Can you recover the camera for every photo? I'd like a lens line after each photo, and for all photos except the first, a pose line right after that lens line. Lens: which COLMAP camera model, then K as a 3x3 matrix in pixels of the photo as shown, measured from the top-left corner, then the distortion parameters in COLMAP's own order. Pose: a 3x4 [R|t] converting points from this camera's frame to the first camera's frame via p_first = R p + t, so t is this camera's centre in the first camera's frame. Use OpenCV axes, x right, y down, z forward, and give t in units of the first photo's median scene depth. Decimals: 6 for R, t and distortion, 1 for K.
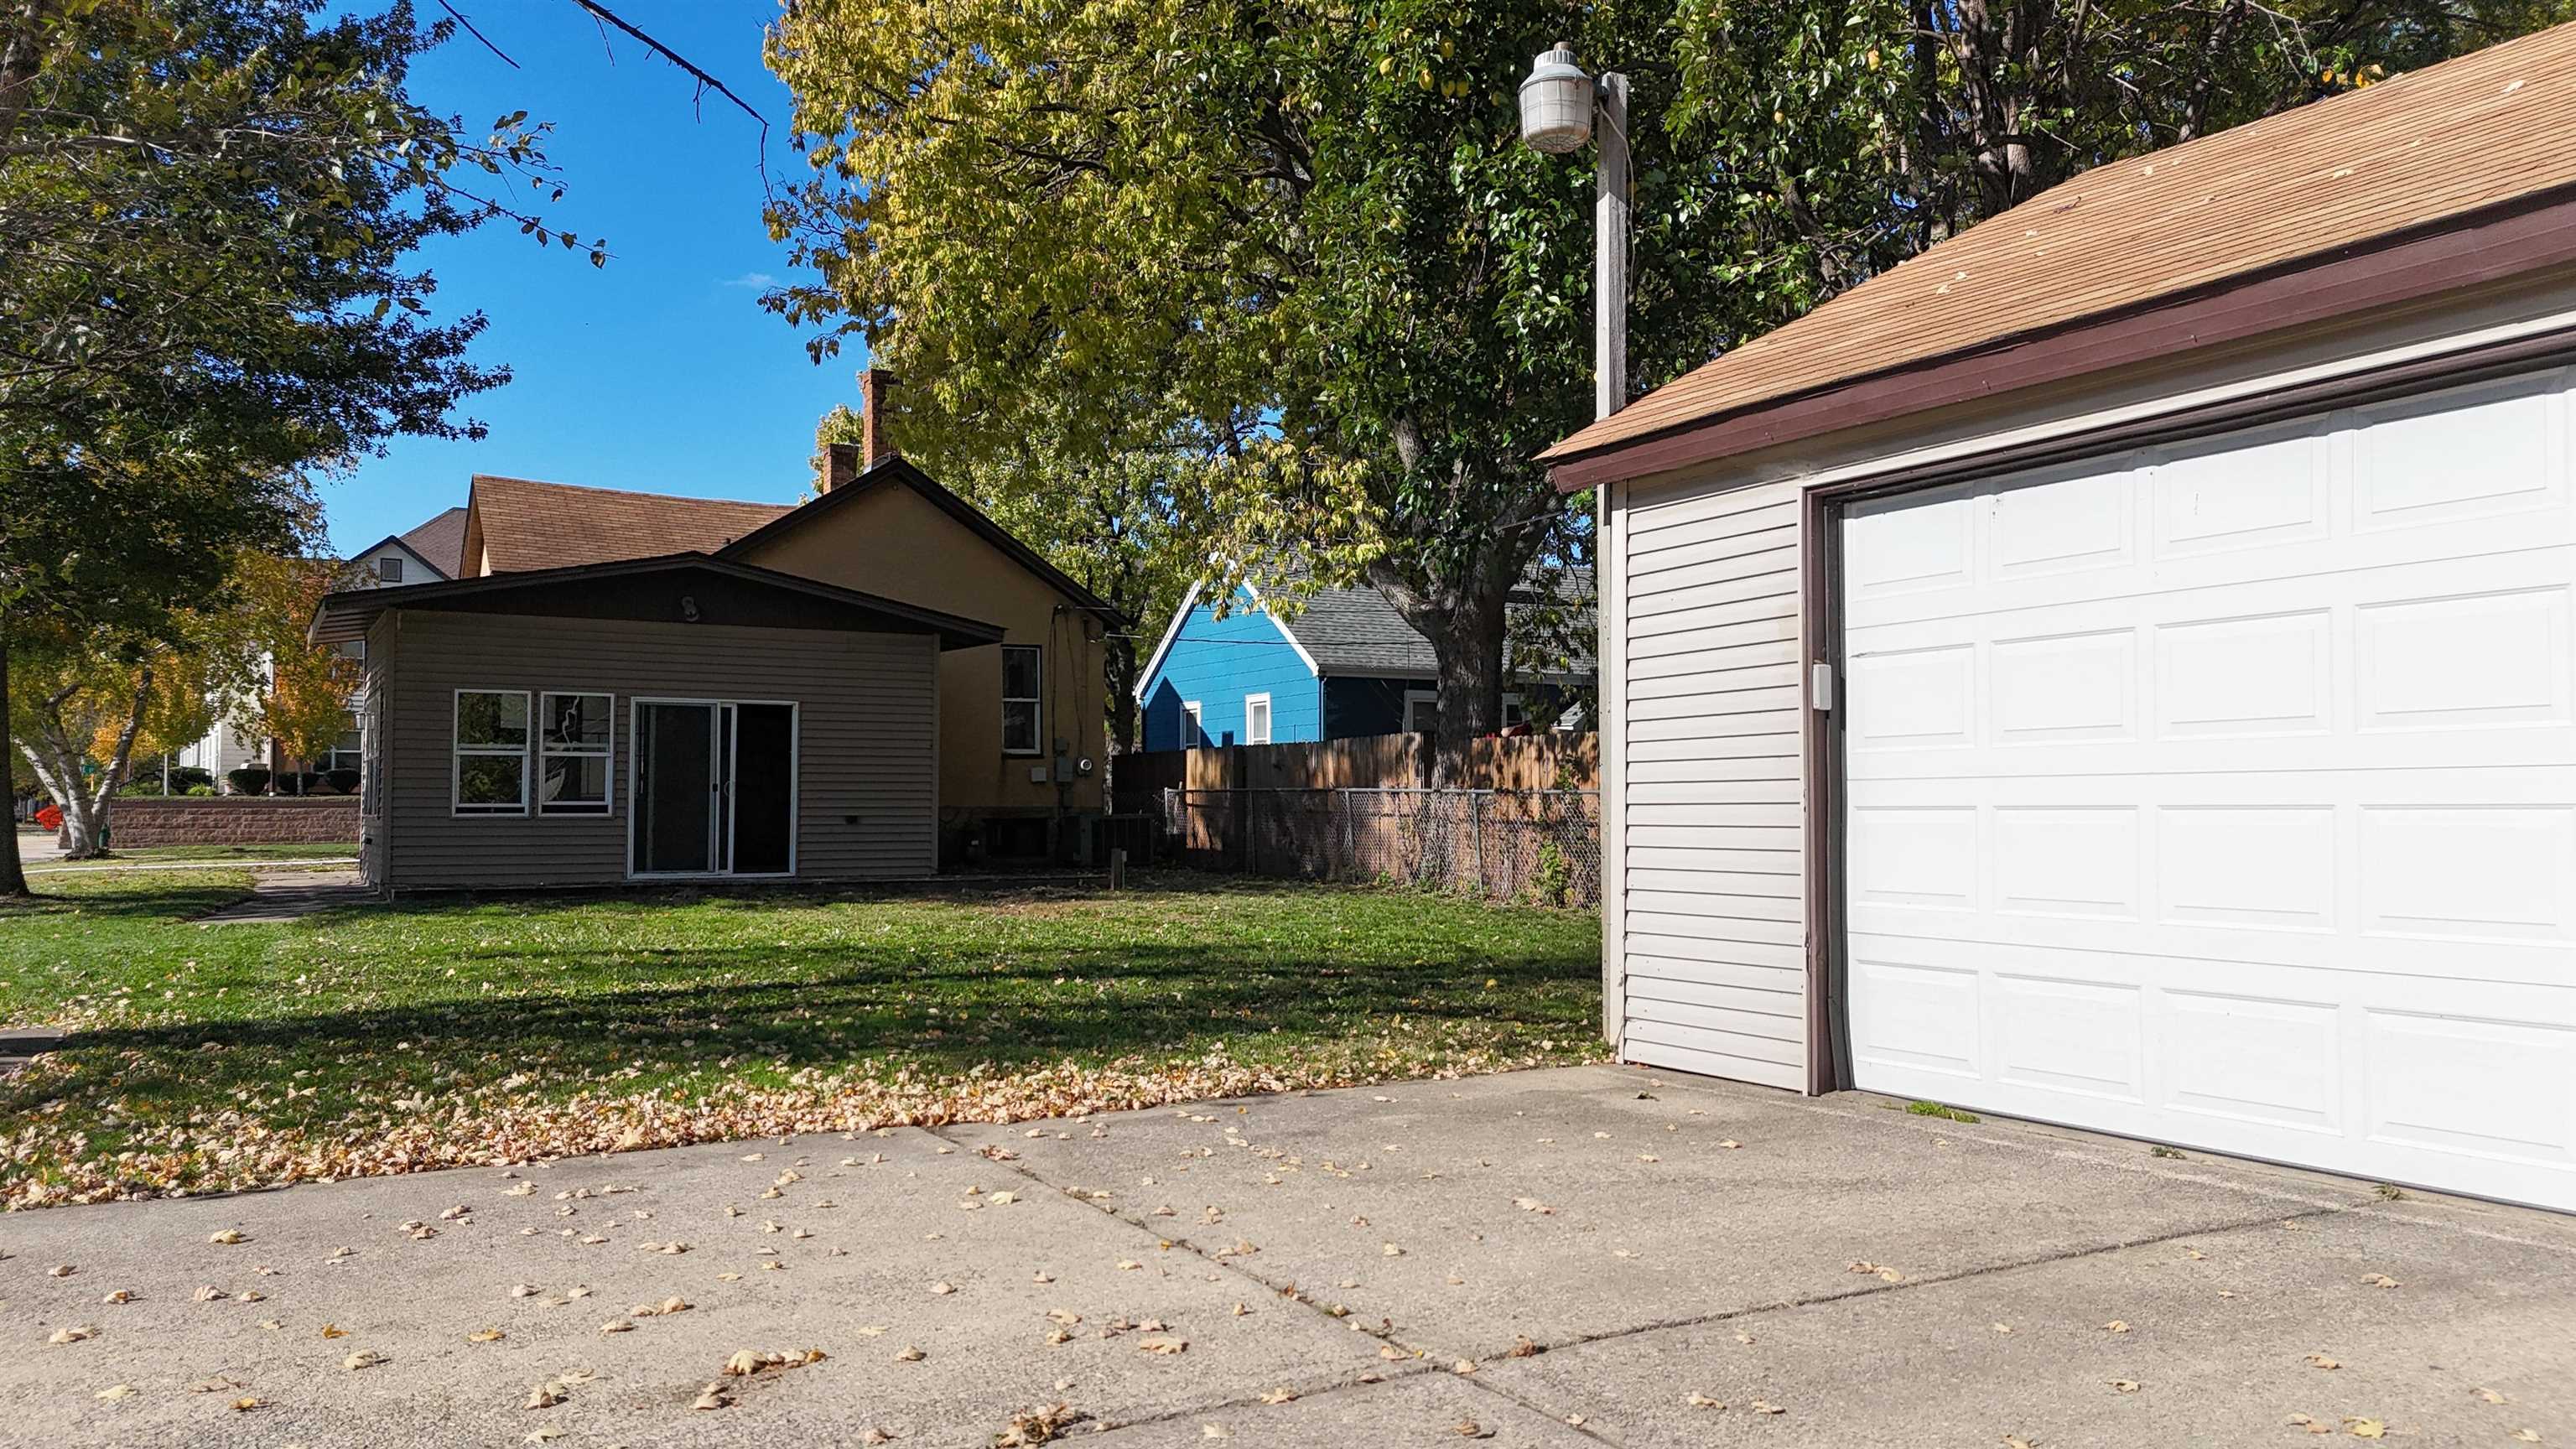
lens RADIAL K [[1823.1, 0, 1288.0], [0, 1823.1, 724.5], [0, 0, 1]] dist [0.100486, -0.129401]
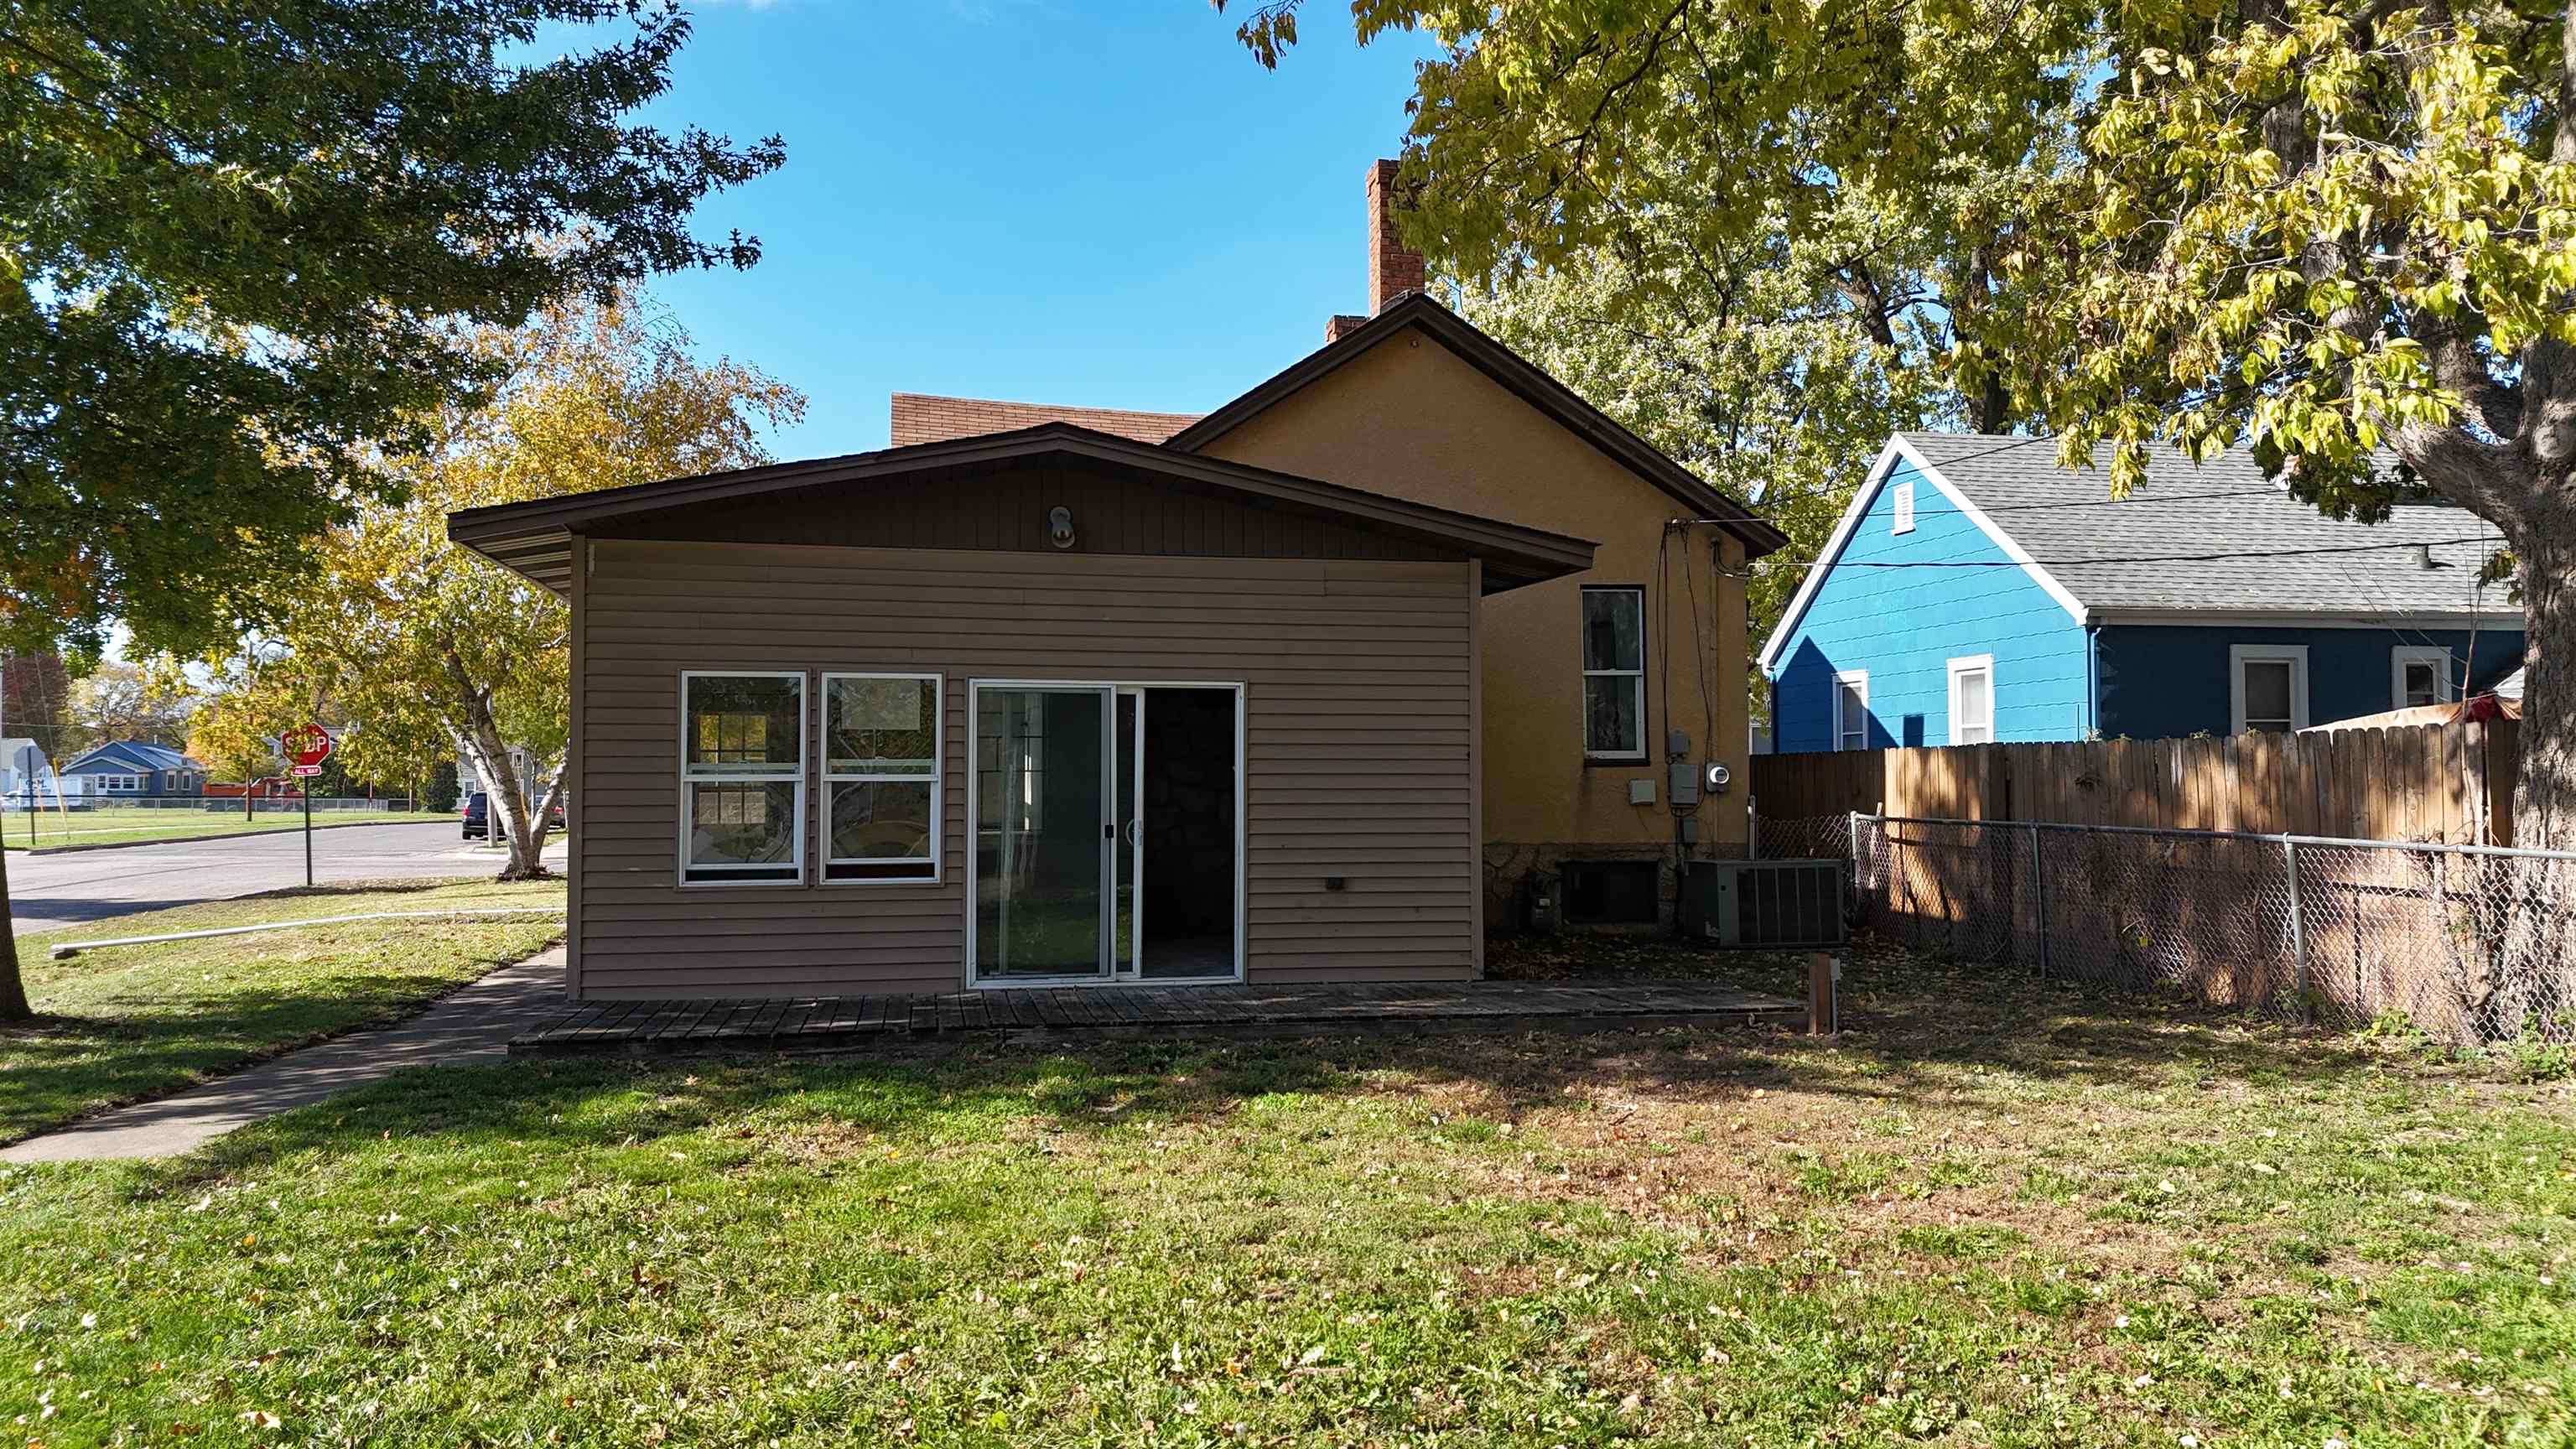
lens RADIAL K [[1823.1, 0, 1288.0], [0, 1823.1, 724.5], [0, 0, 1]] dist [0.100486, -0.129401]
pose [[0.954661, -0.011078, -0.297487, -0.077312], [0.015136, 0.999821, 0.011343, -0.005190], [0.297309, -0.015331, 0.954658, 0.429837]]
